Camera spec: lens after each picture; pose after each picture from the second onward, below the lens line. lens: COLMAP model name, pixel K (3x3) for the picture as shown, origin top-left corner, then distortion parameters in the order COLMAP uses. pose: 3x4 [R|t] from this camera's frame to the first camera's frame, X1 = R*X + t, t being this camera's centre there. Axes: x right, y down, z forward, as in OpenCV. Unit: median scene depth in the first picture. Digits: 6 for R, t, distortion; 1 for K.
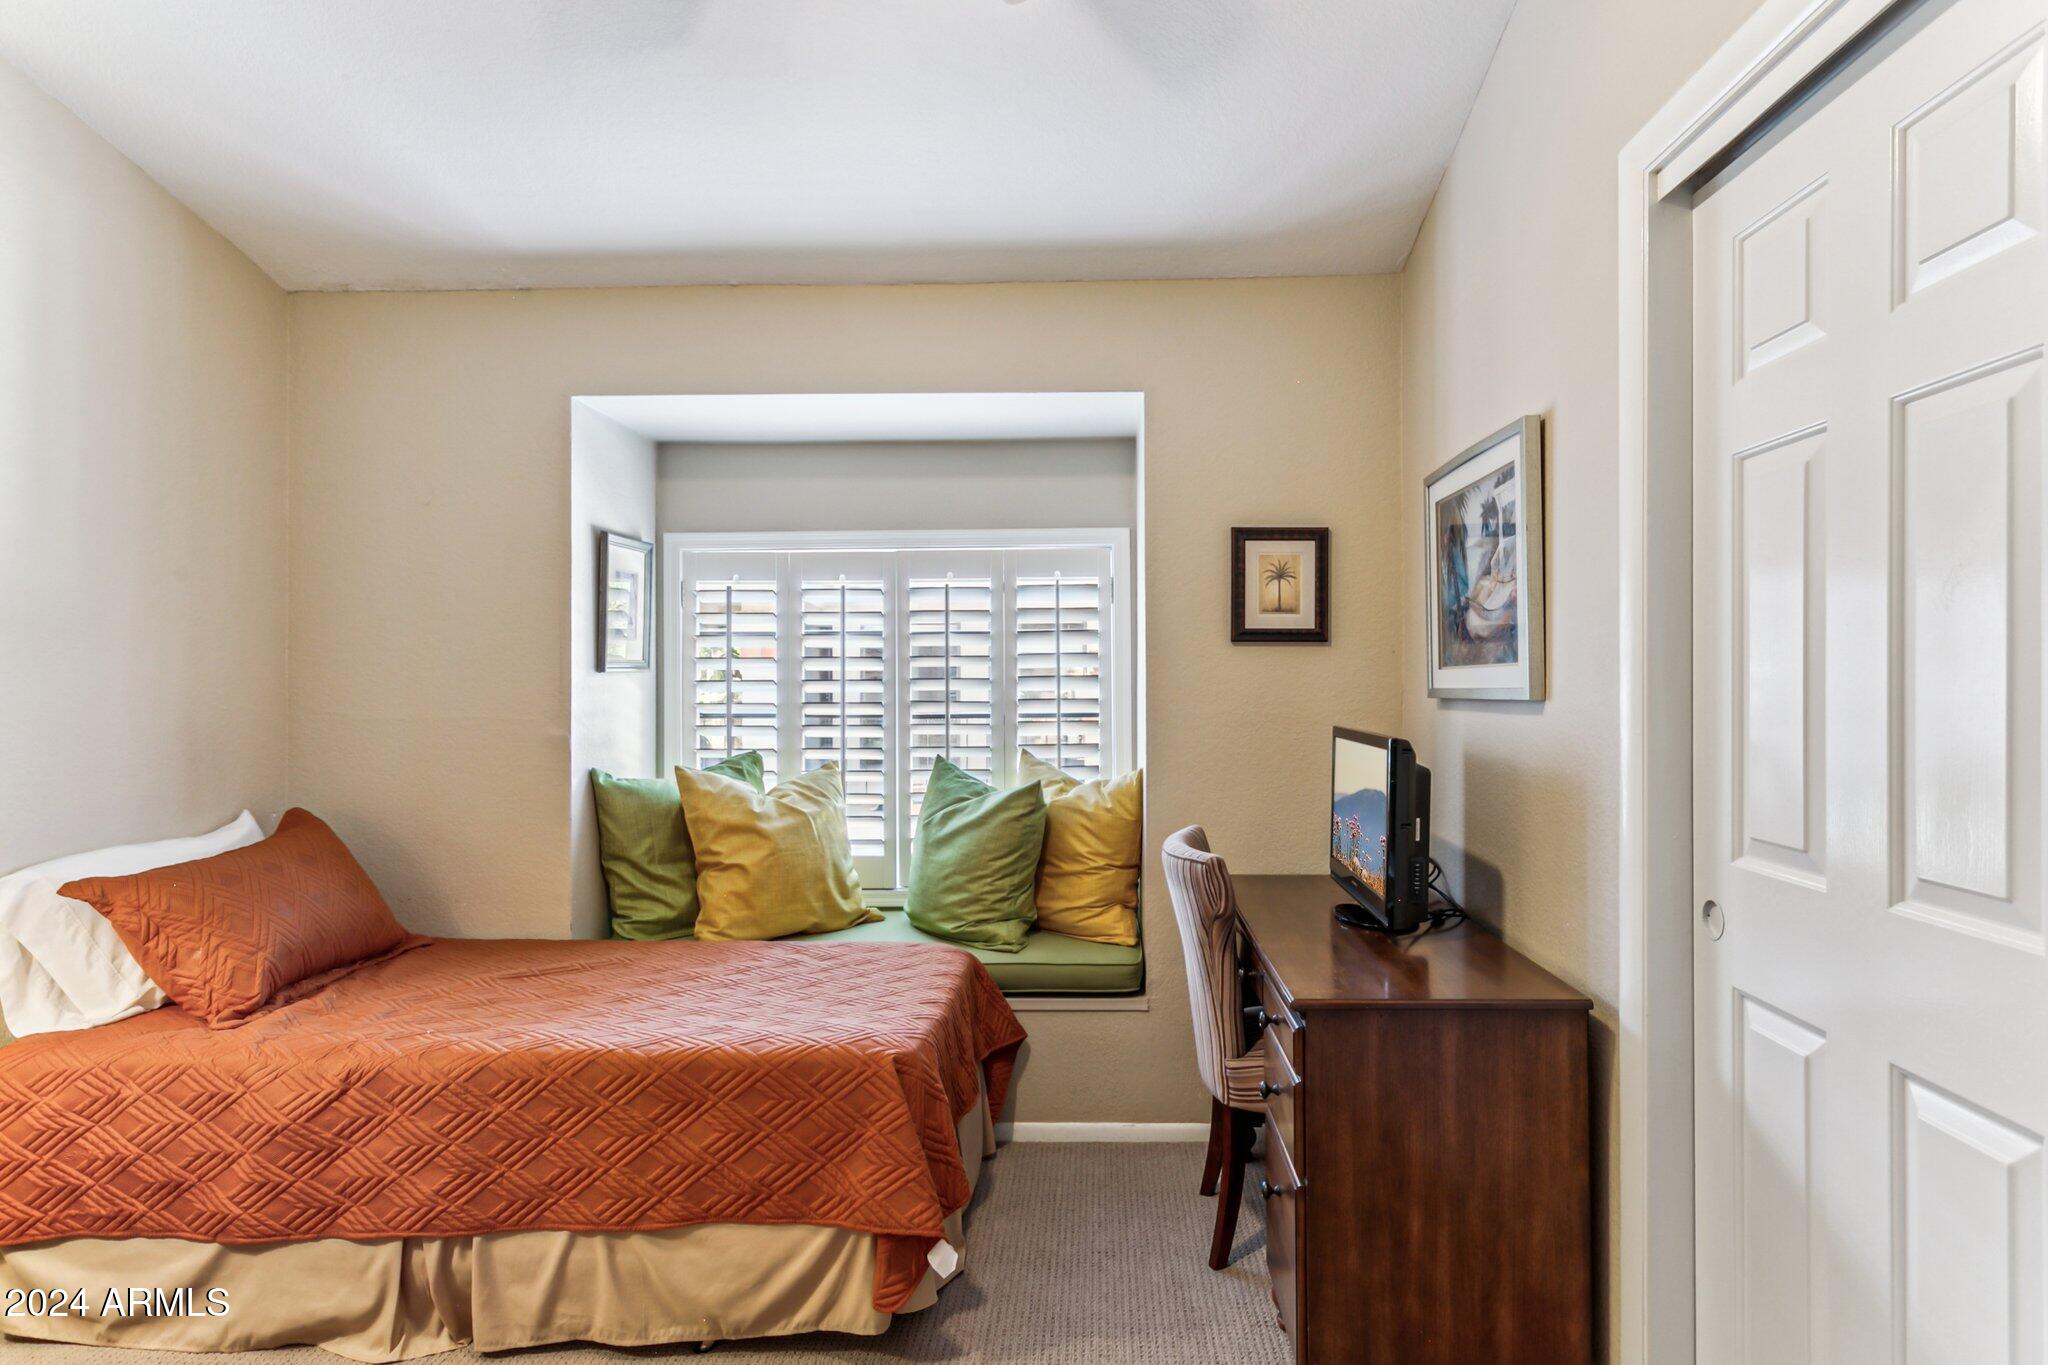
lens RADIAL K [[1116.3, 0, 1032.5], [0, 1116.3, 681.1], [0, 0, 1]] dist [0.002799, -0.000435]
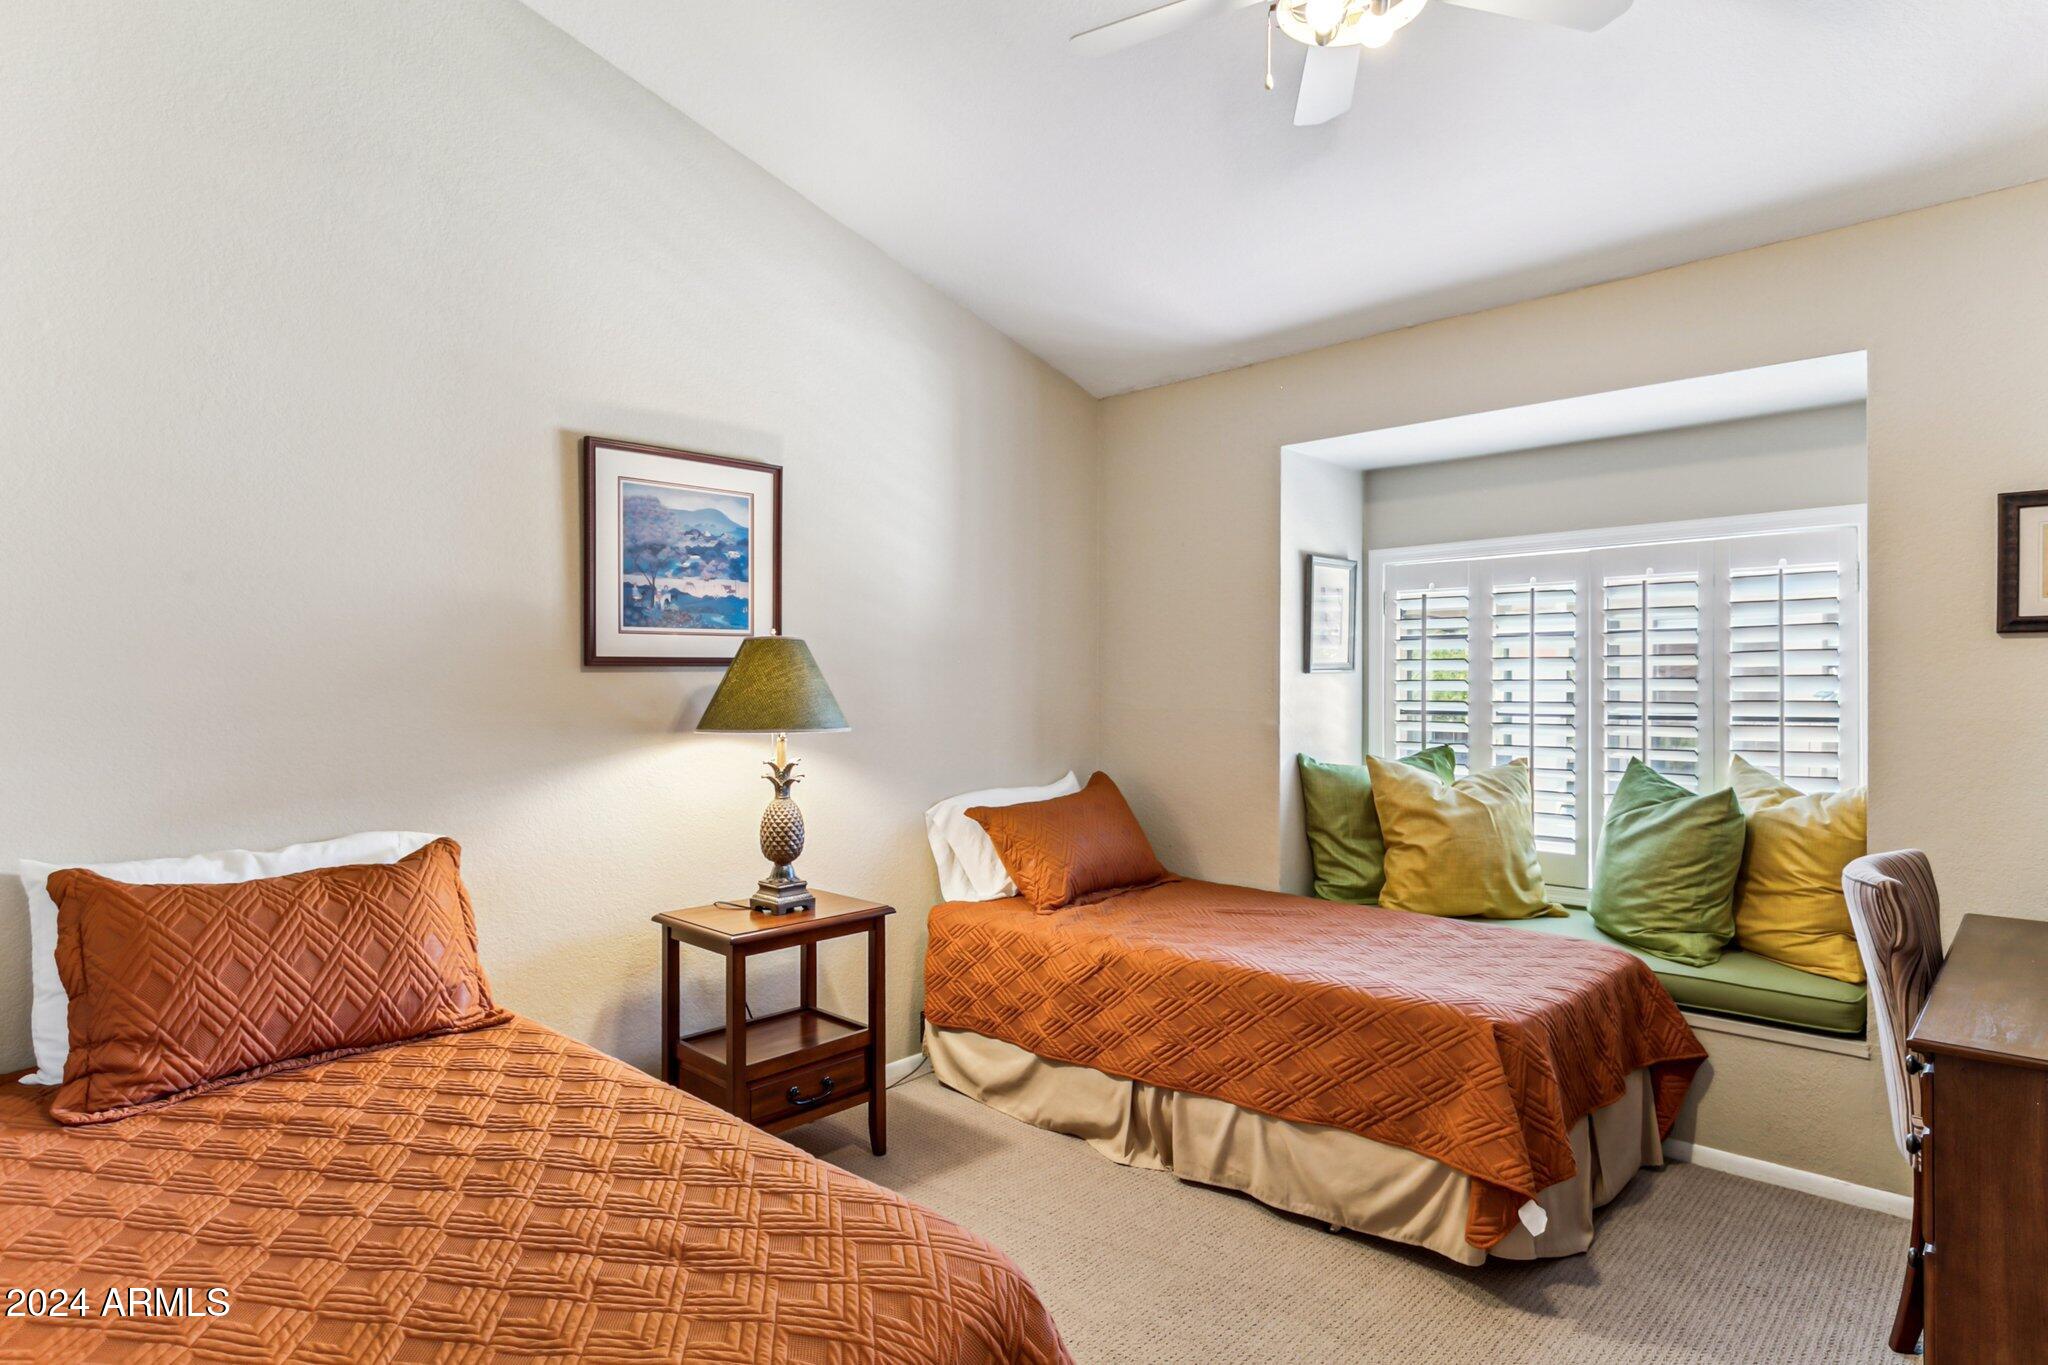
lens RADIAL K [[1116.3, 0, 1027.3], [0, 1116.3, 687.9], [0, 0, 1]] dist [0.002799, -0.000435]
pose [[0.741398, 0.005369, -0.671044, 0.209632], [-0.001736, 0.999980, 0.006084, 0.001175], [0.671064, -0.003346, 0.741392, -0.092215]]
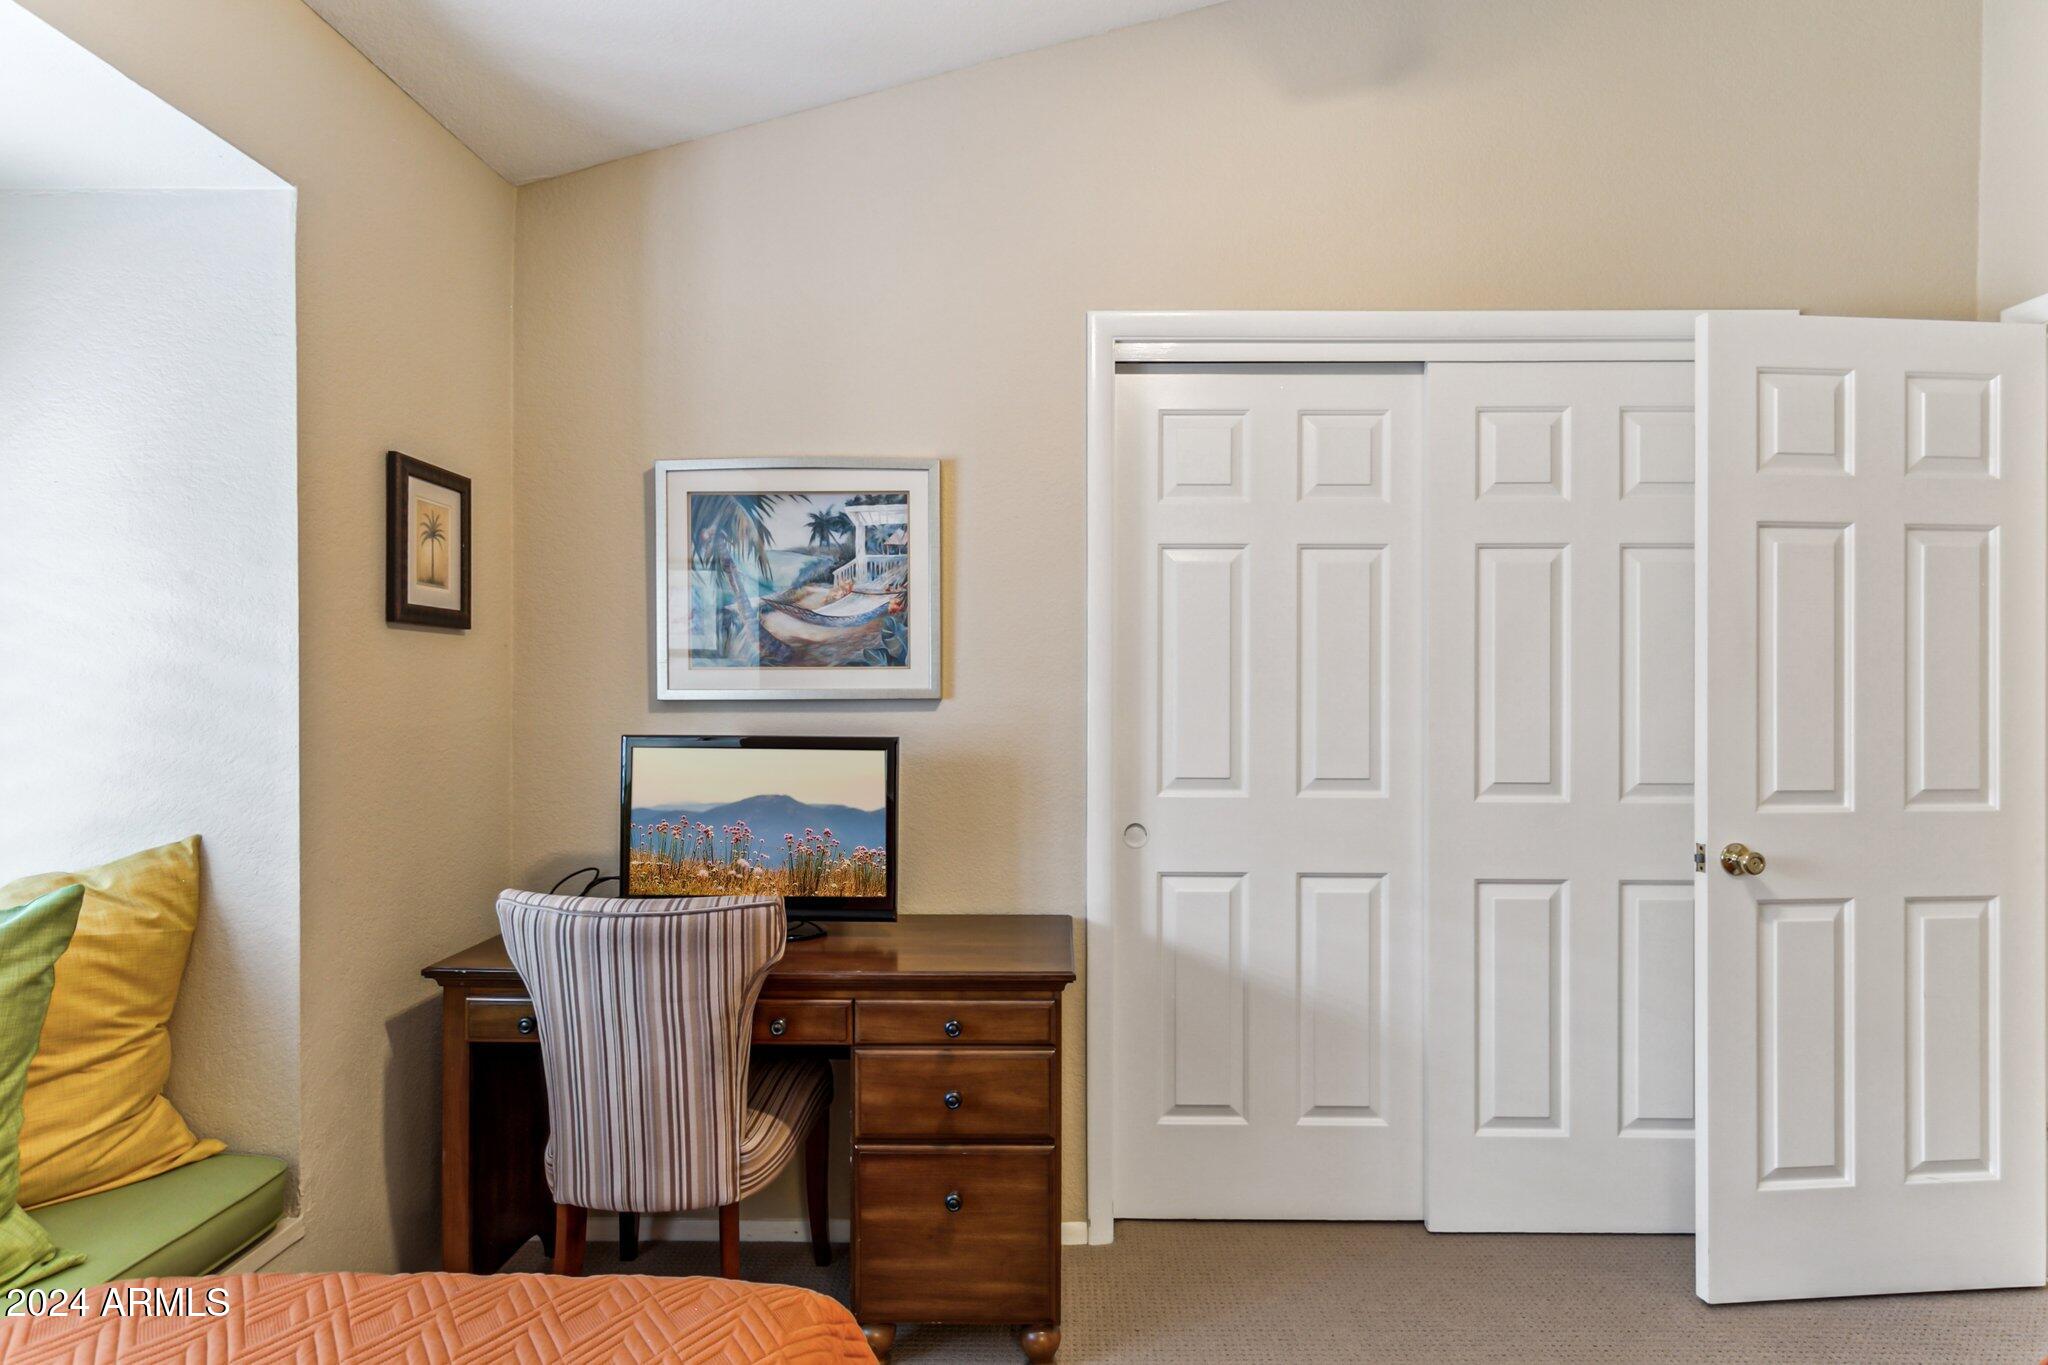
lens RADIAL K [[1116.3, 0, 1033.6], [0, 1116.3, 691.3], [0, 0, 1]] dist [0.002799, -0.000435]
pose [[-0.028092, -0.009511, 0.999560, -0.516716], [-0.003498, 0.999950, 0.009417, -0.001321], [-0.999599, -0.003232, -0.028124, 0.647594]]
